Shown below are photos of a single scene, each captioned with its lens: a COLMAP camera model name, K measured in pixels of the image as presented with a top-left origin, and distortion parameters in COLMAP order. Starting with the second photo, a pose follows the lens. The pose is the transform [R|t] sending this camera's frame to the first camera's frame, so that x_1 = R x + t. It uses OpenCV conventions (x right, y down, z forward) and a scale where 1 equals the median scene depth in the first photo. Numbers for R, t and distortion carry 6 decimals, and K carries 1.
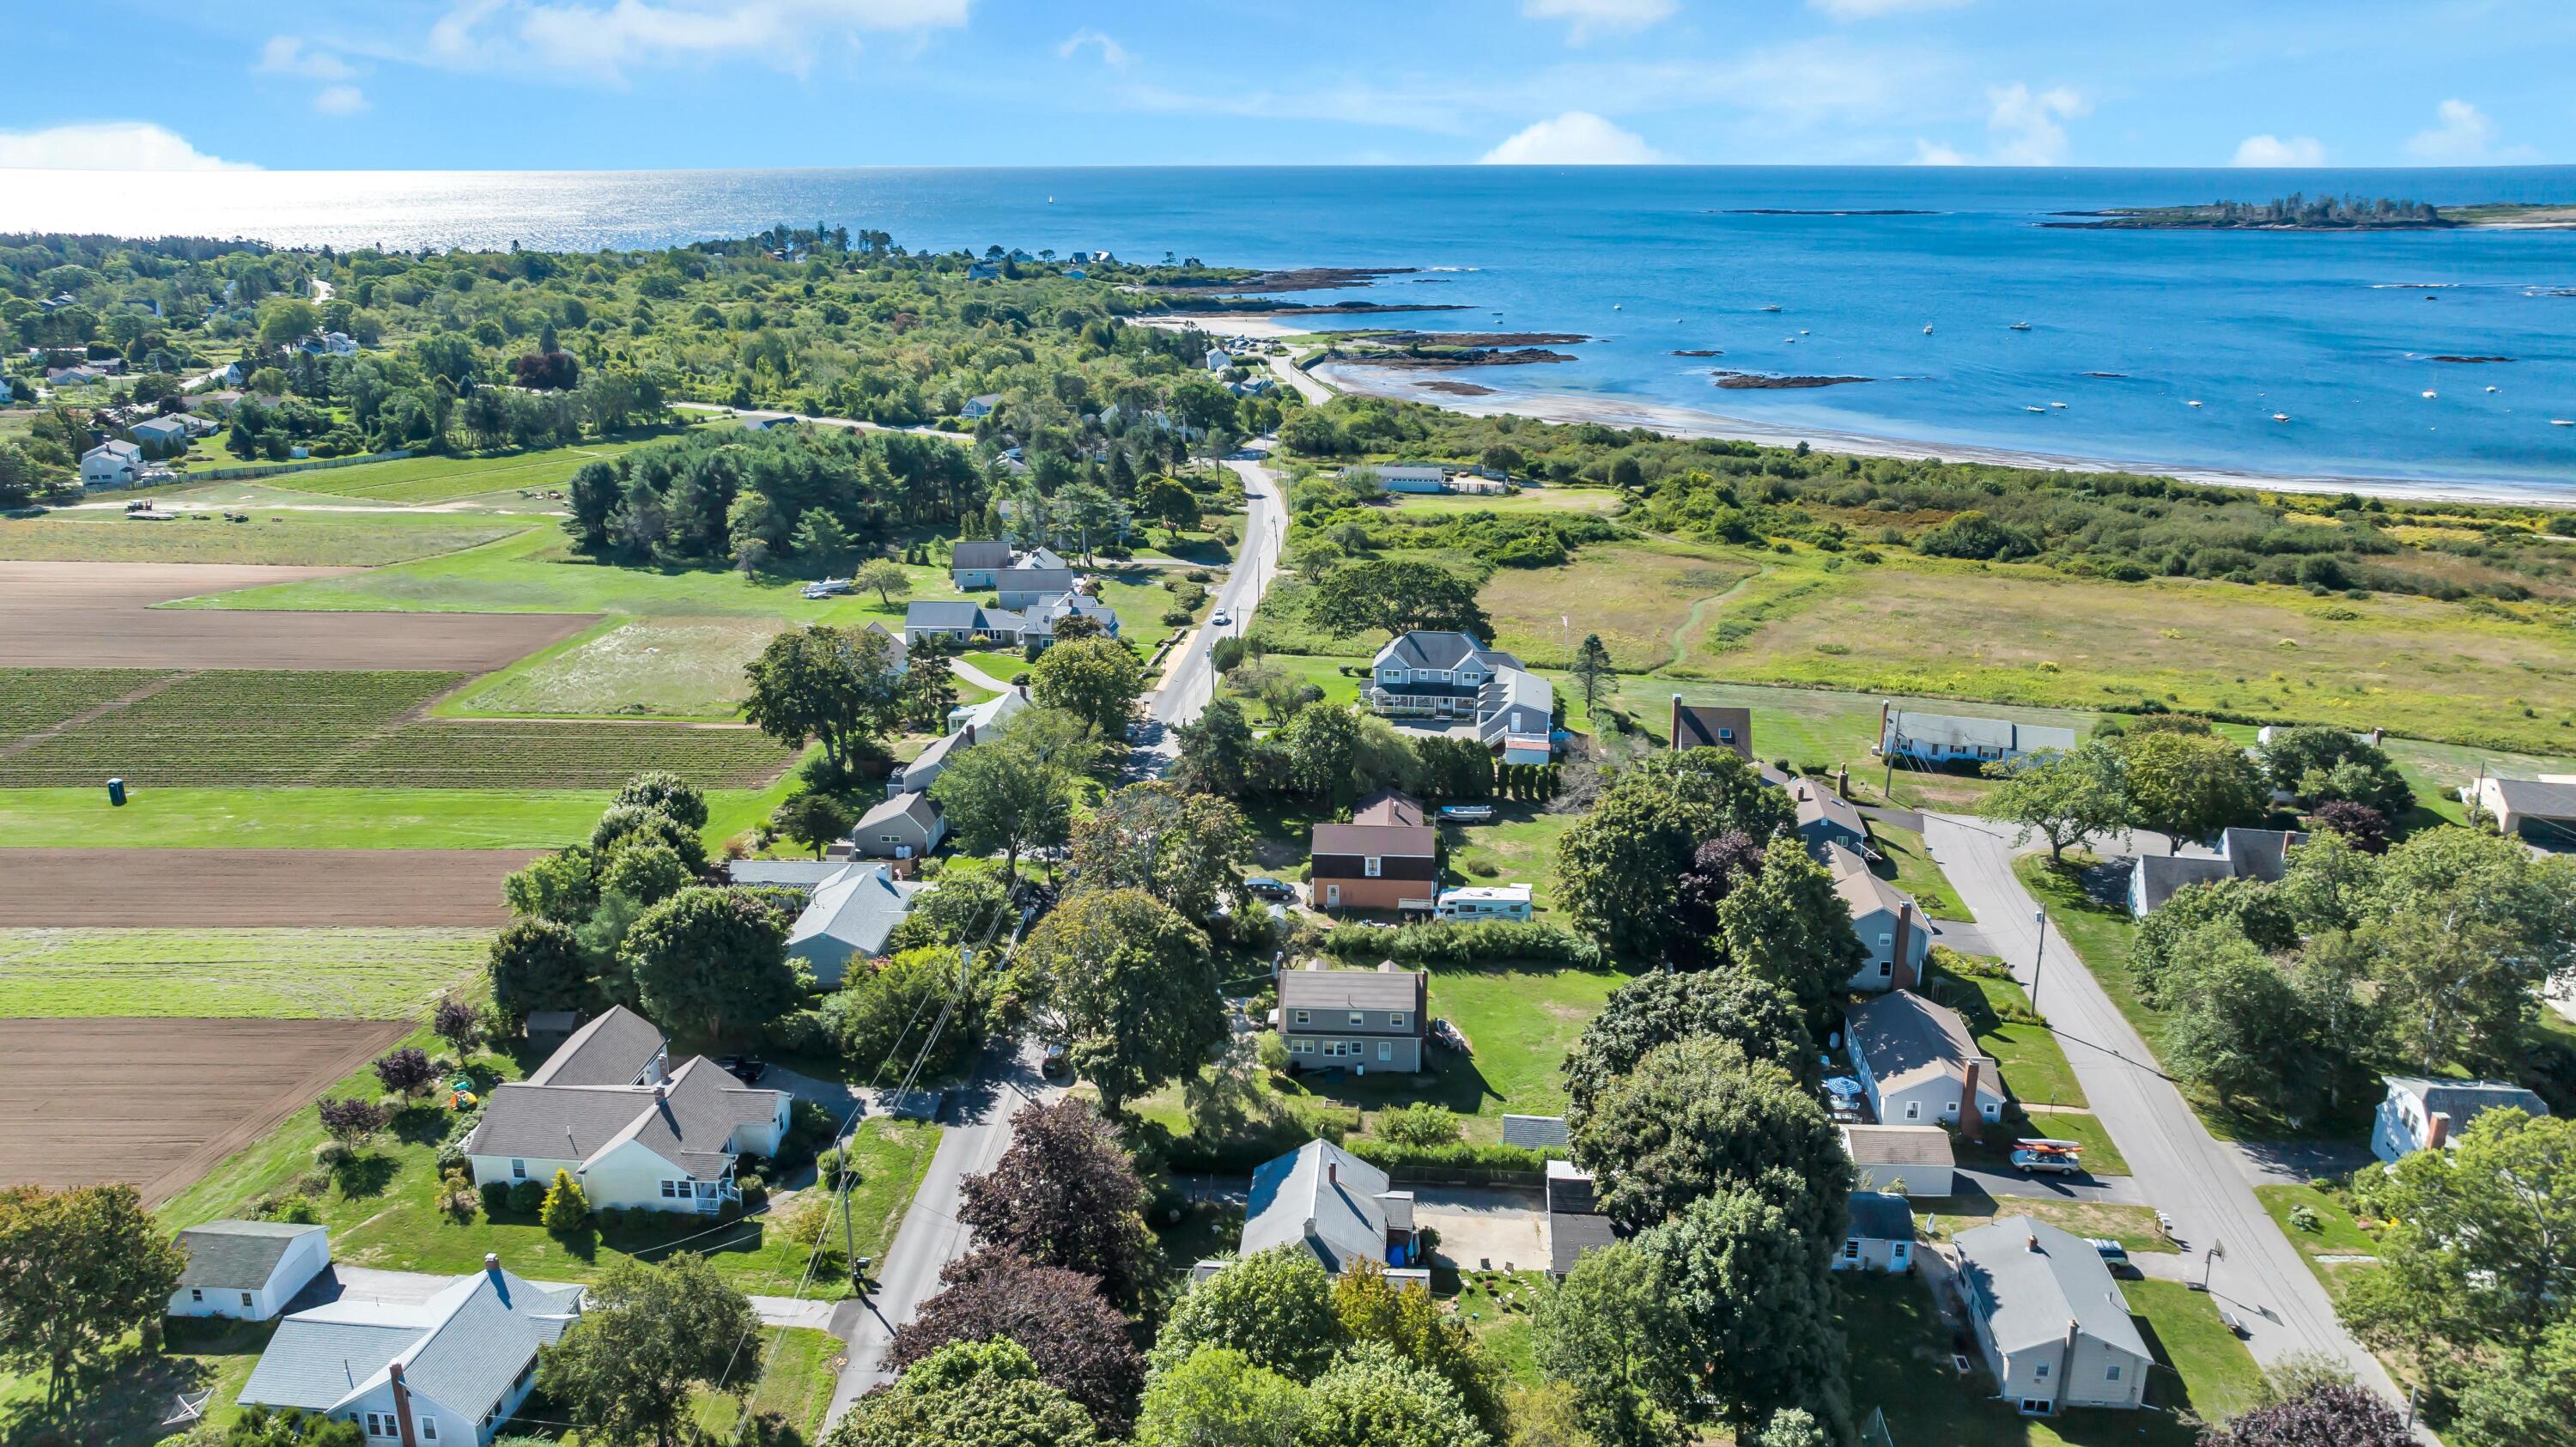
lens RADIAL K [[1814.9, 0, 1289.2], [0, 1814.9, 699.8], [0, 0, 1]] dist [-0.026093, 0.019938]
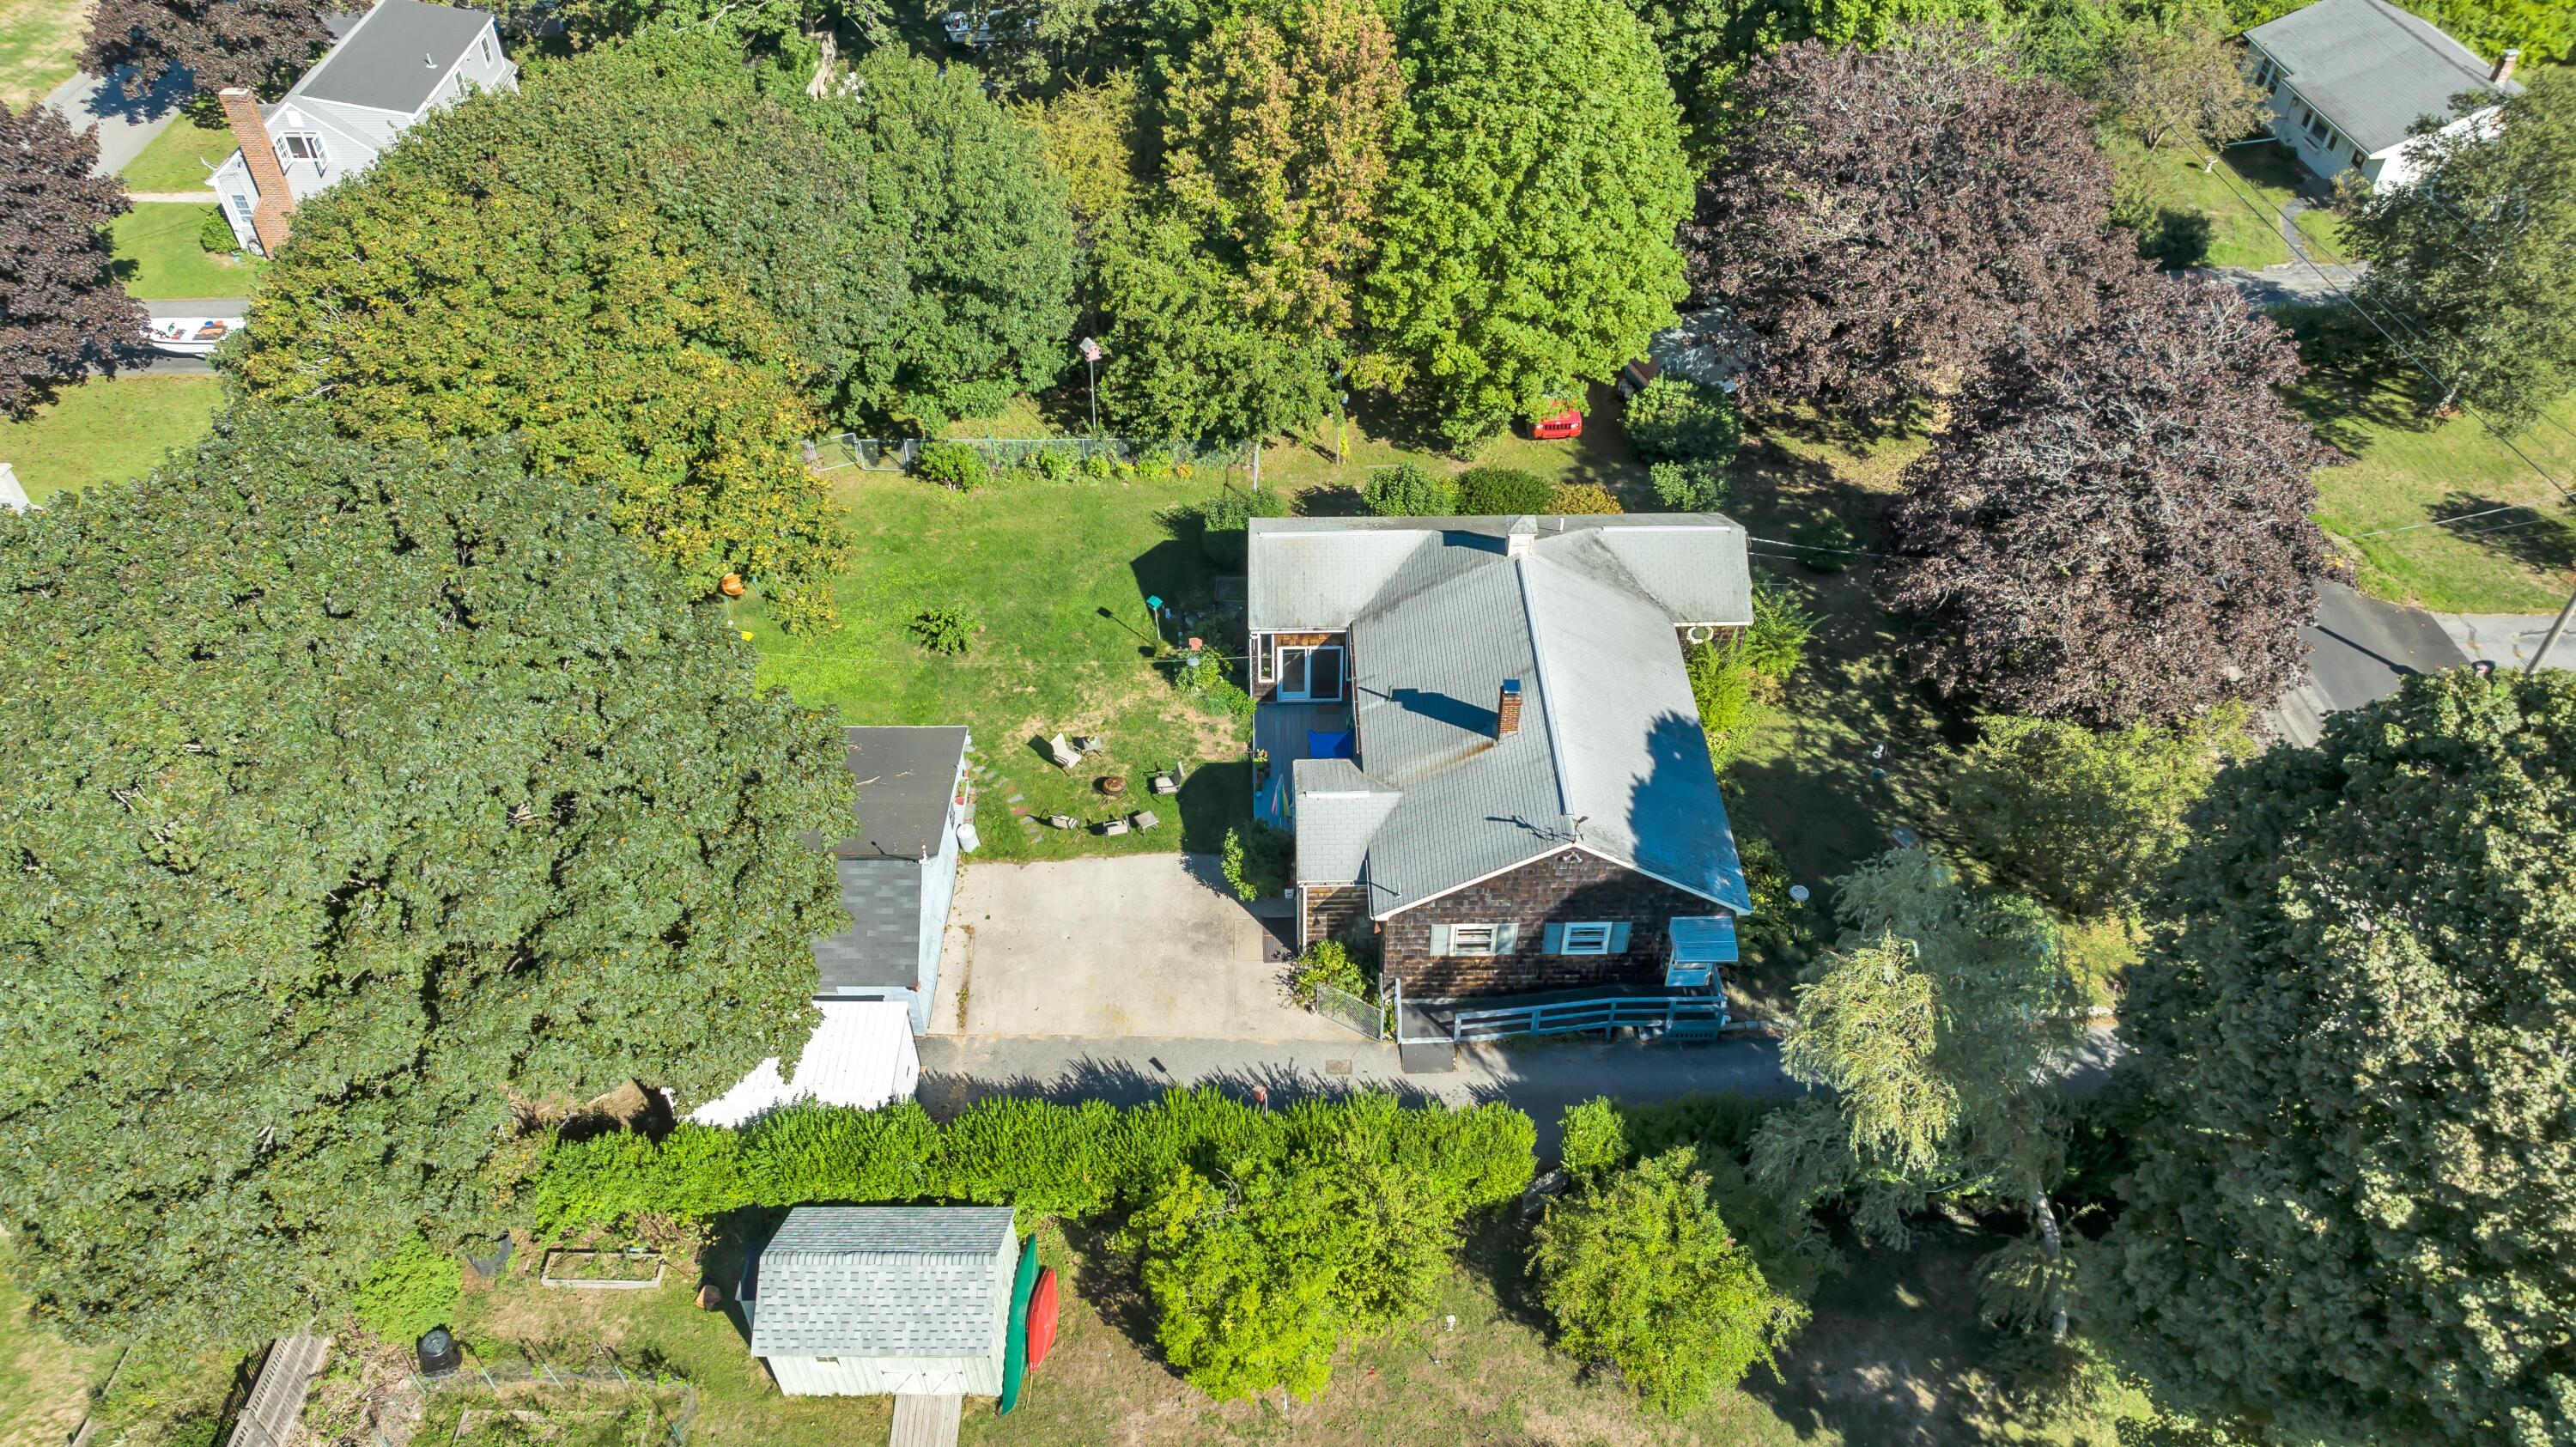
lens RADIAL K [[1814.9, 0, 1284.7], [0, 1814.9, 715.2], [0, 0, 1]] dist [-0.026093, 0.019938]
pose [[-0.995147, 0.069082, -0.070079, 0.042601], [-0.025807, 0.504007, 0.863314, -0.027505], [0.094960, 0.860933, -0.499778, 0.519690]]
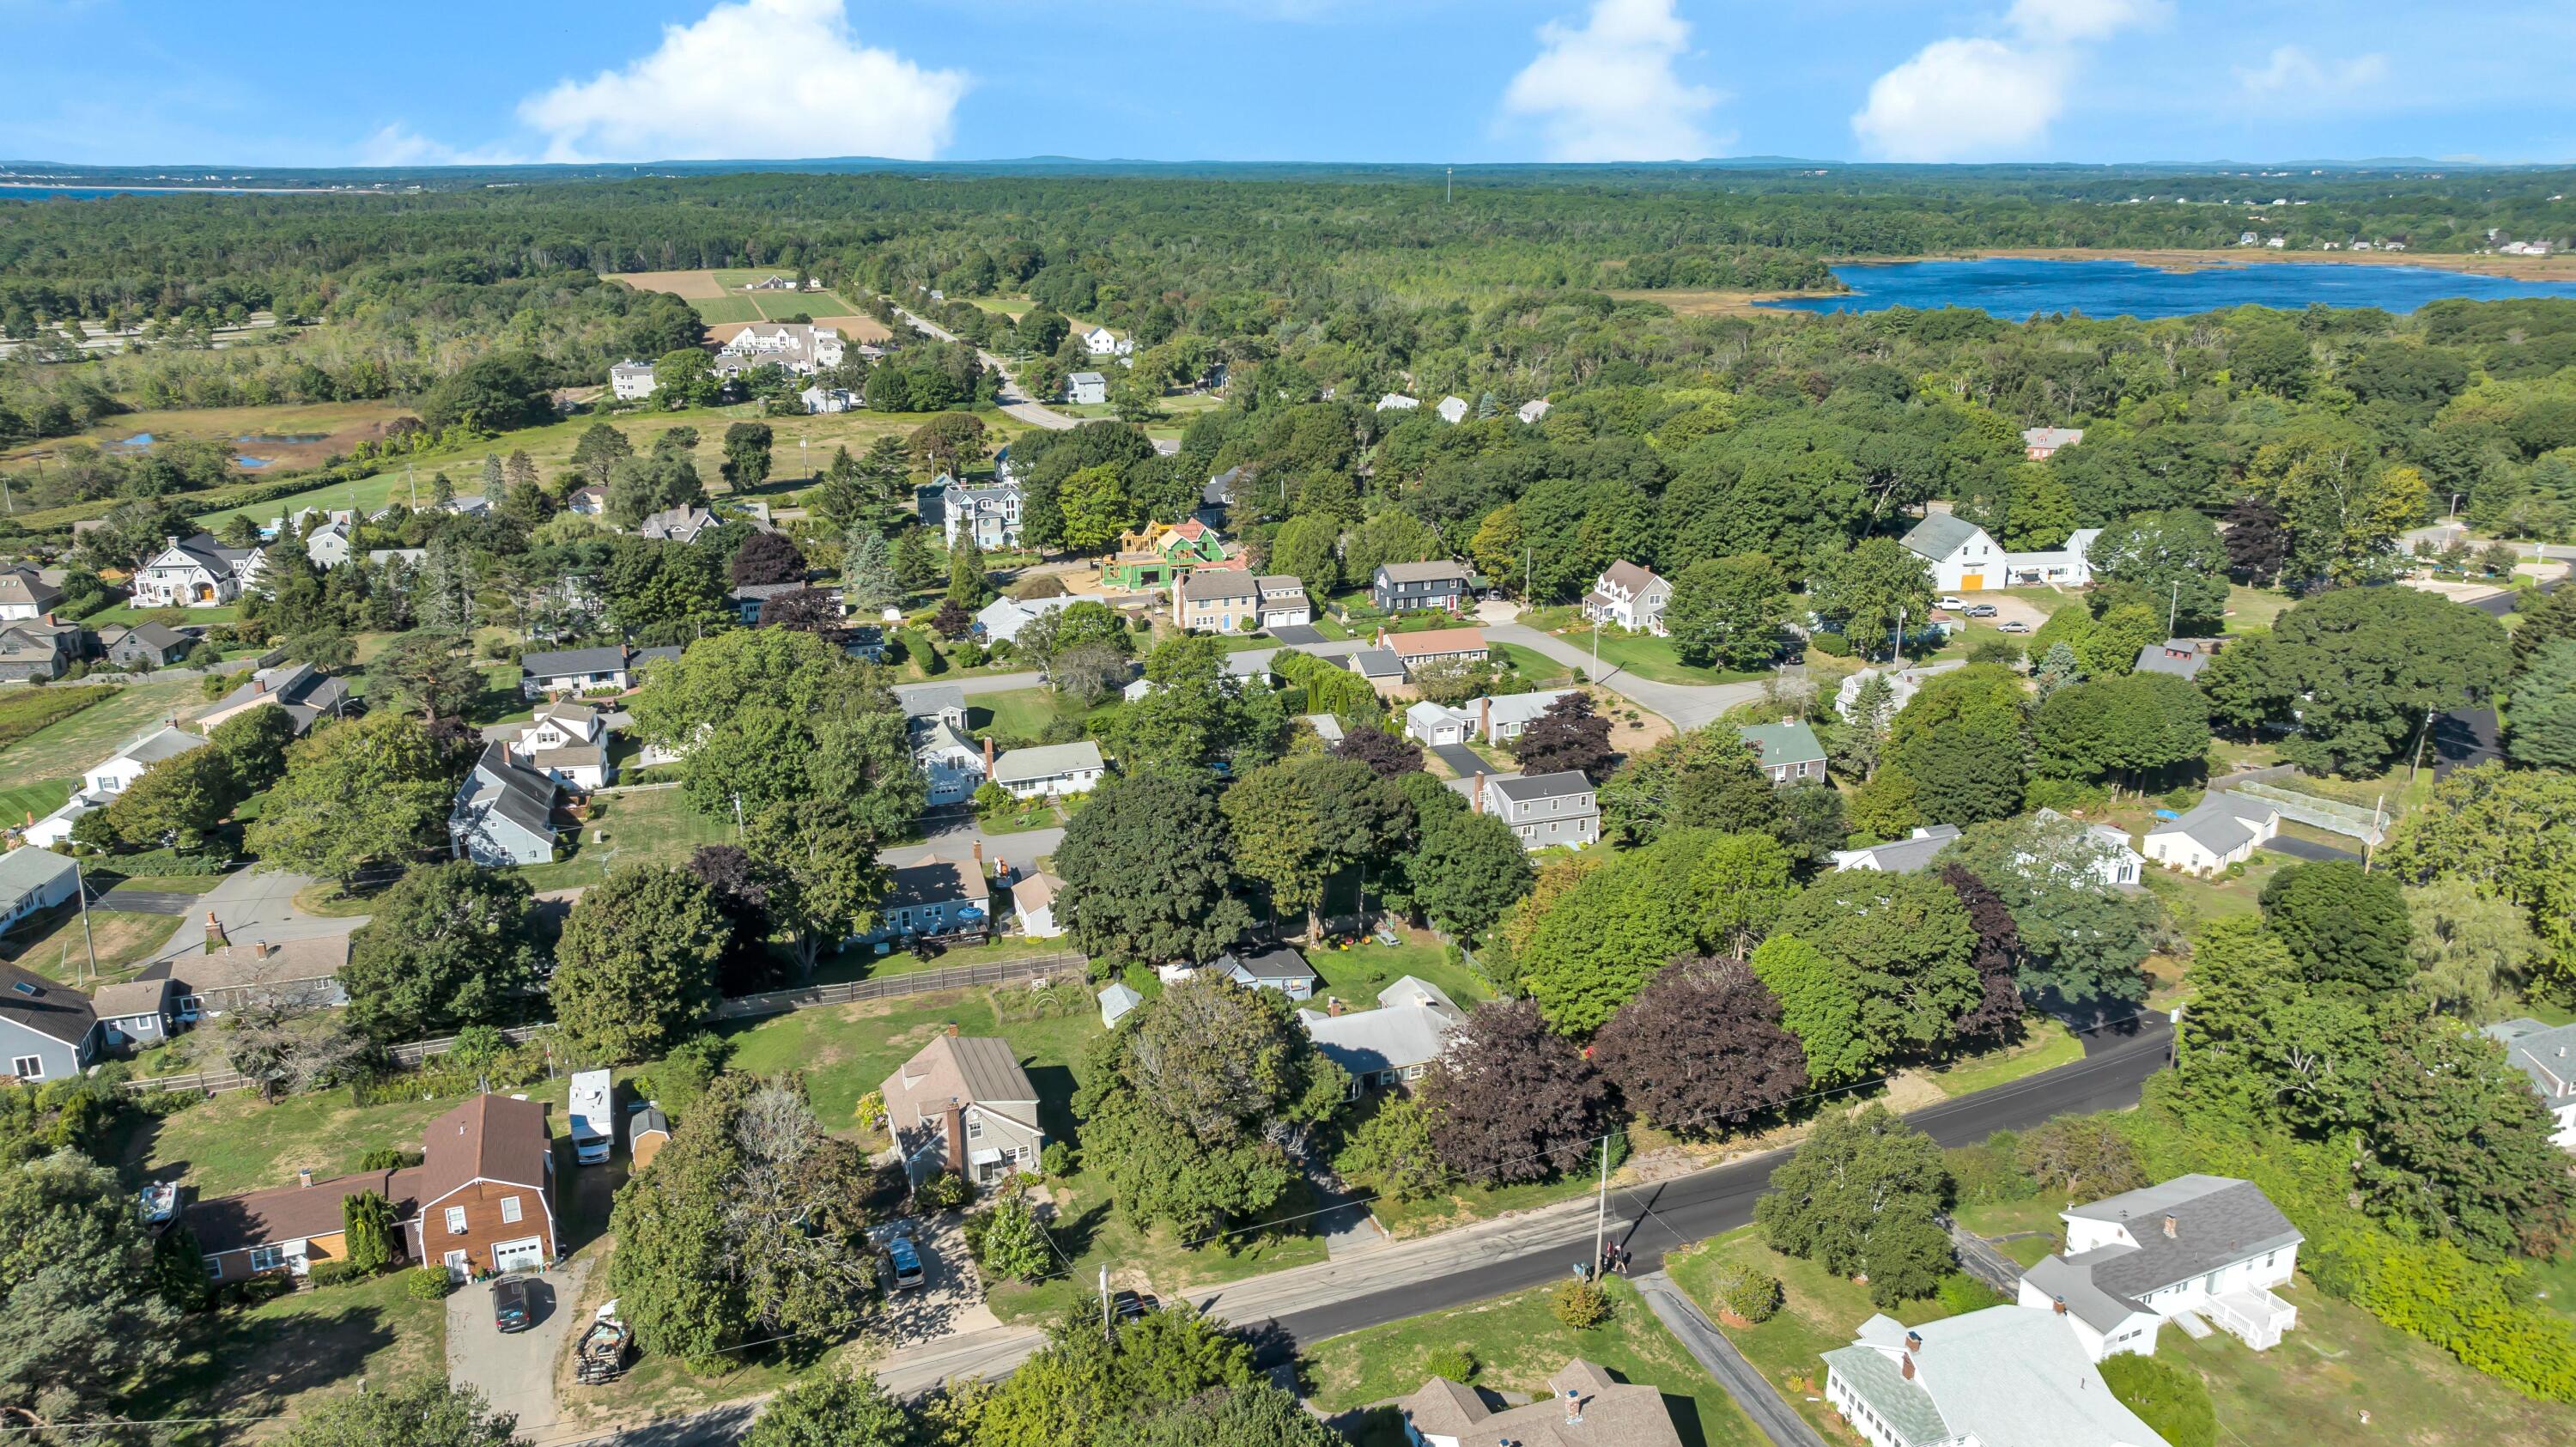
lens RADIAL K [[1814.9, 0, 1287.1], [0, 1814.9, 725.1], [0, 0, 1]] dist [-0.026093, 0.019938]
pose [[-0.424635, -0.268015, 0.864785, -0.410913], [0.261903, 0.877976, 0.400705, -0.169136], [-0.866656, 0.396643, -0.302625, 0.575533]]
